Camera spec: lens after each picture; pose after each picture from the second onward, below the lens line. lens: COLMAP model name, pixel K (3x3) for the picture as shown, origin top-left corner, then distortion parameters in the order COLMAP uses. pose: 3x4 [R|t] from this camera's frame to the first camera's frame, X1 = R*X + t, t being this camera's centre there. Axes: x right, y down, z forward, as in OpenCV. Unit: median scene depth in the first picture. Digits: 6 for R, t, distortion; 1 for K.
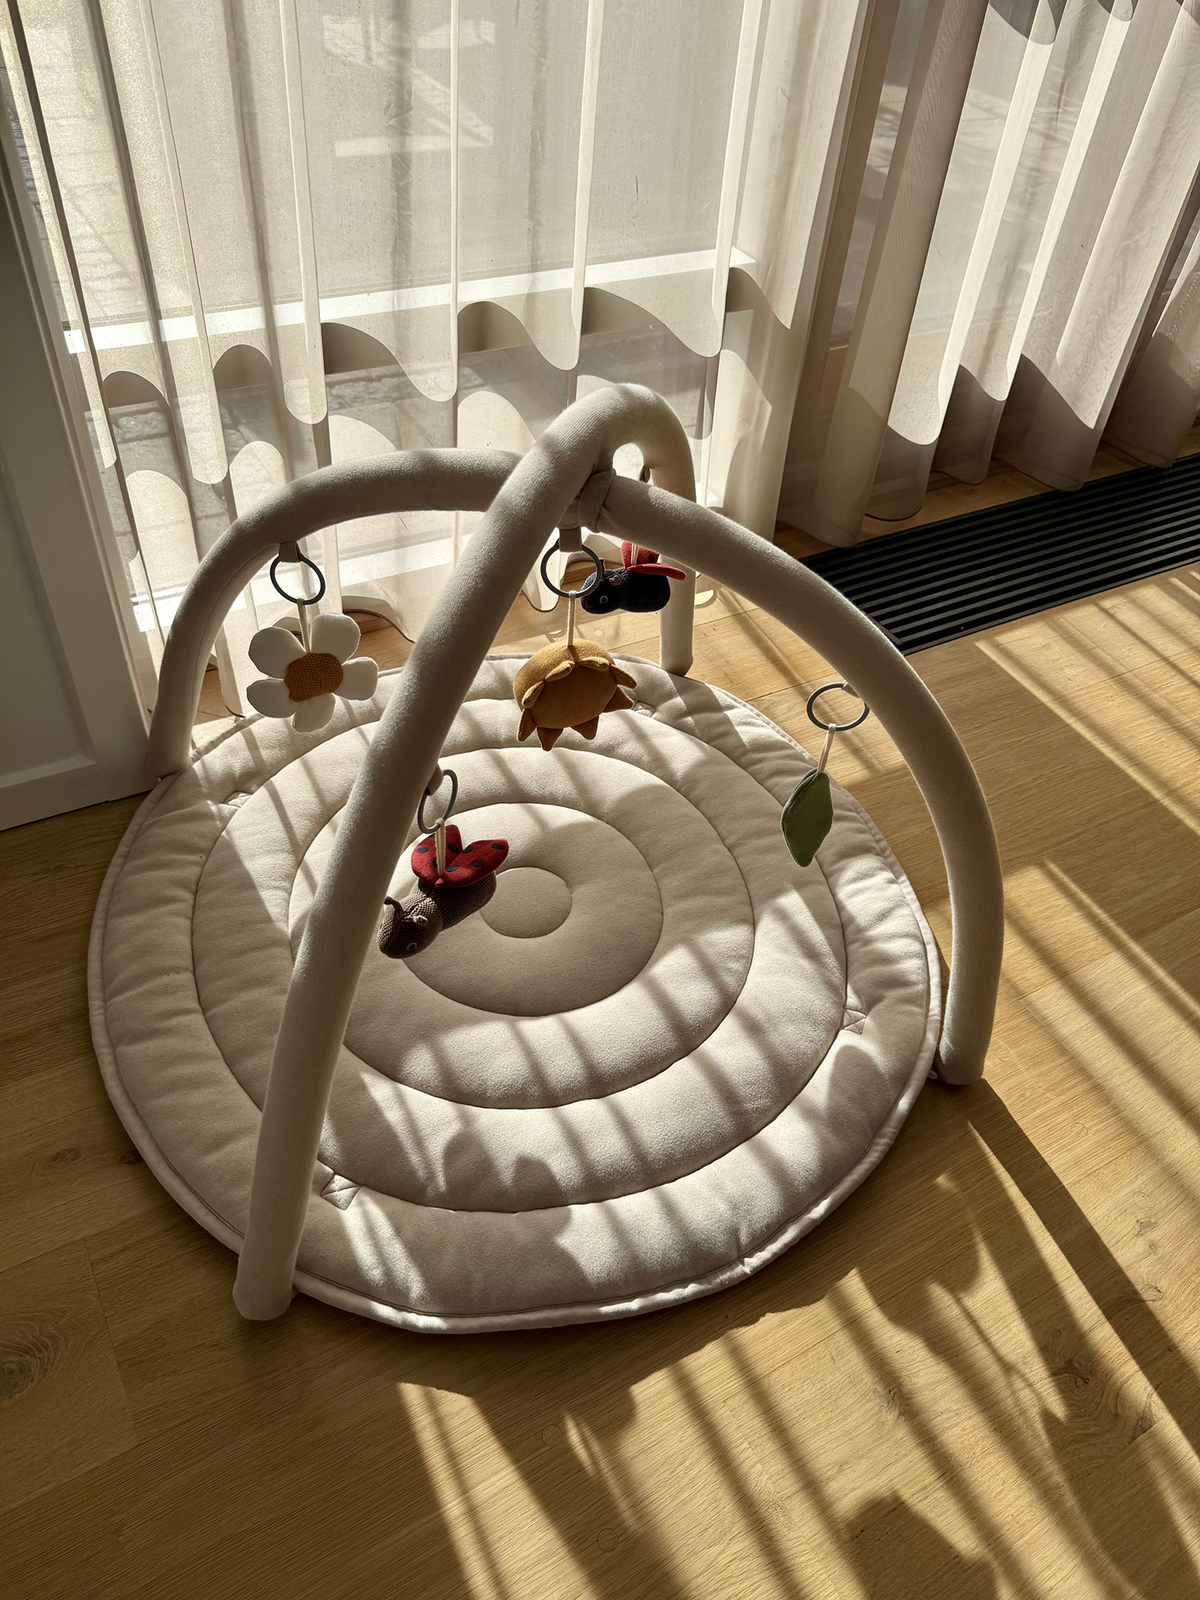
lens RADIAL K [[1101.4, 0, 597.0], [0, 1101.4, 798.3], [0, 0, 1]] dist [0.006057, -0.030536]
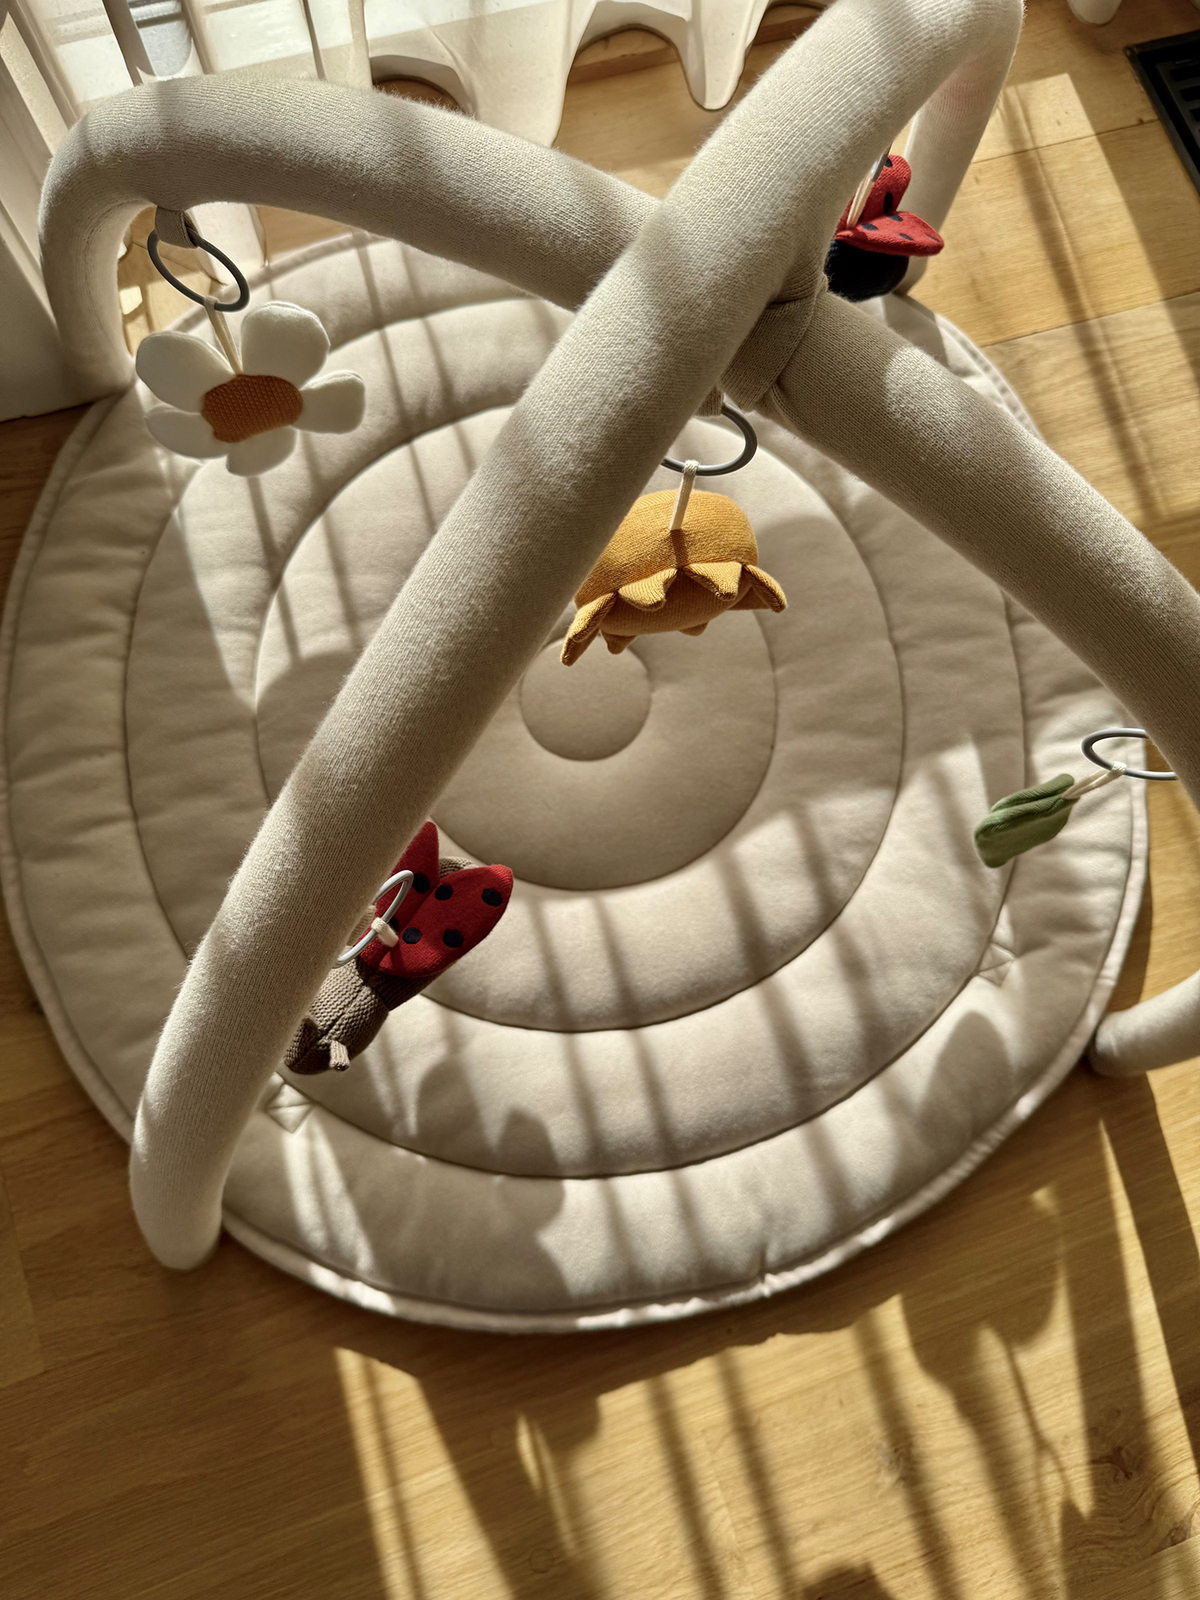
lens RADIAL K [[1134.8, 0, 597.7], [0, 1134.8, 802.5], [0, 0, 1]] dist [0.004057, -0.023850]
pose [[0.981785, 0.182796, -0.051808, -0.008397], [-0.127308, 0.835333, 0.534800, -0.288327], [0.141037, -0.518463, 0.843389, 0.424120]]
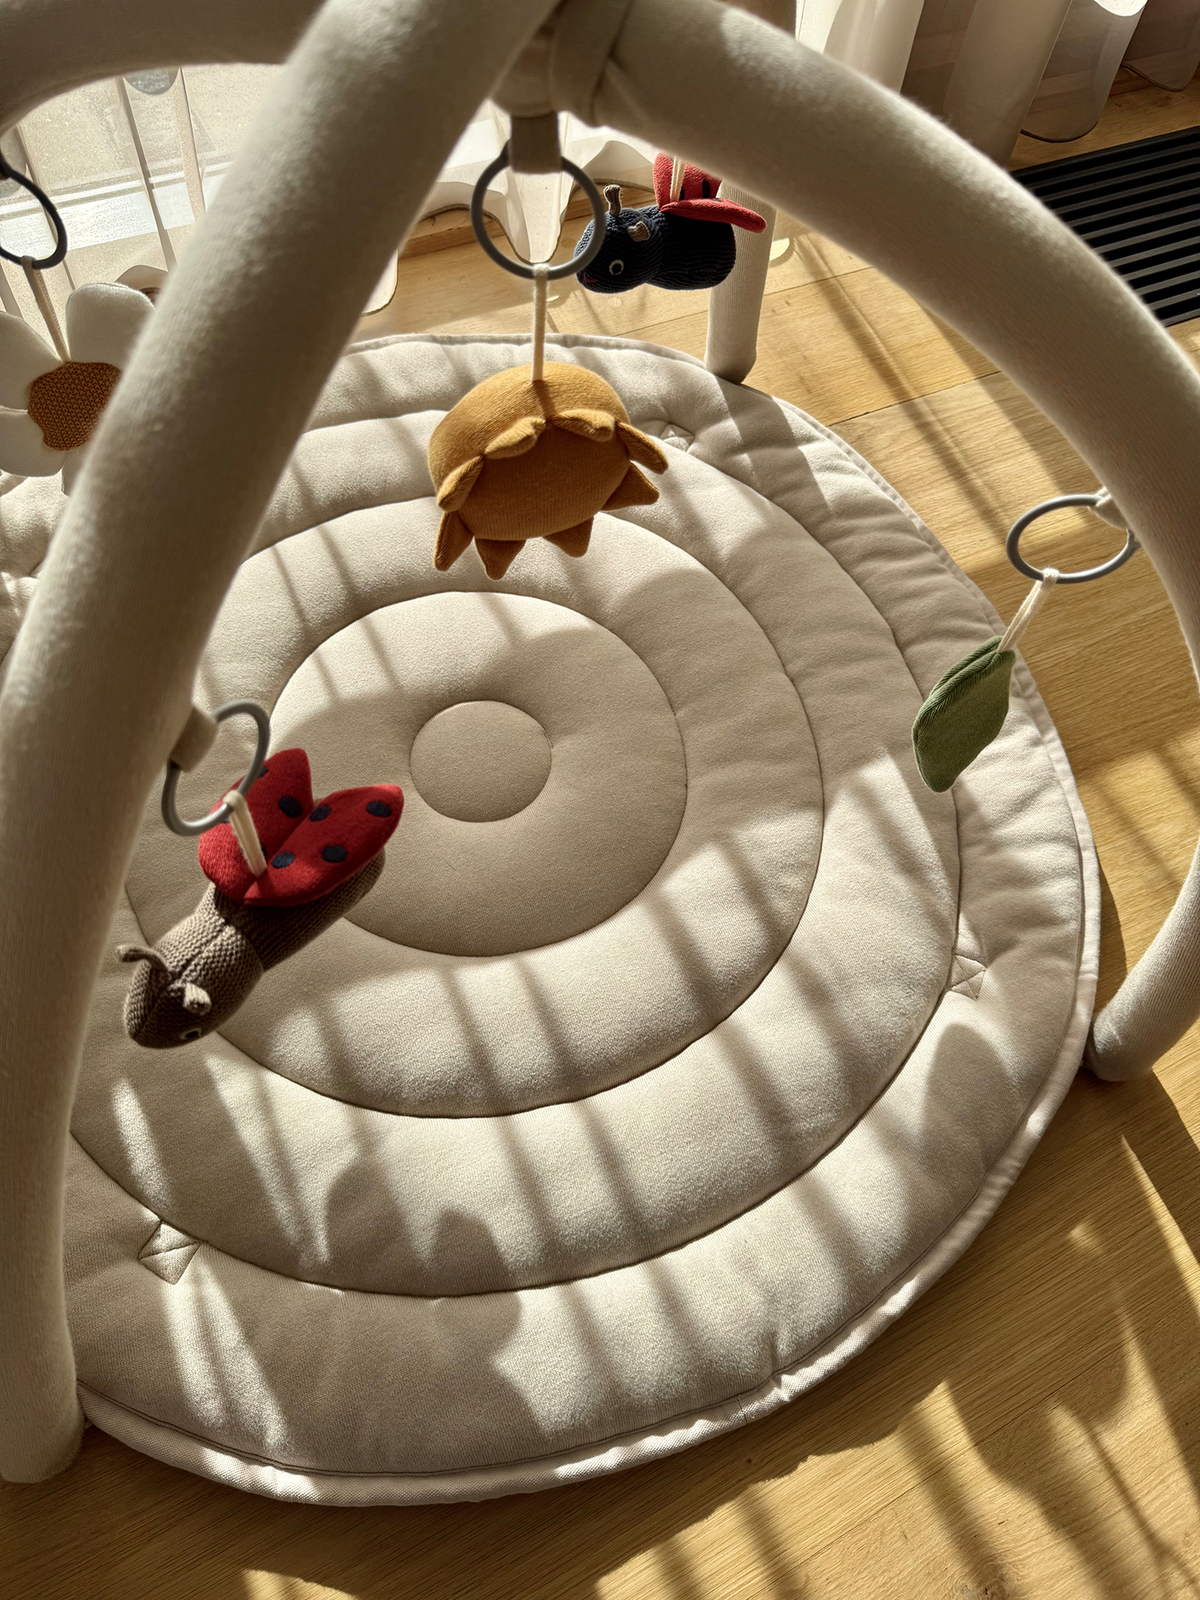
lens RADIAL K [[1134.8, 0, 597.4], [0, 1134.8, 793.4], [0, 0, 1]] dist [0.004057, -0.023850]
pose [[0.999096, 0.042103, -0.005875, 0.012401], [-0.038711, 0.958175, 0.283554, -0.097639], [0.017567, -0.283070, 0.958938, 0.416170]]
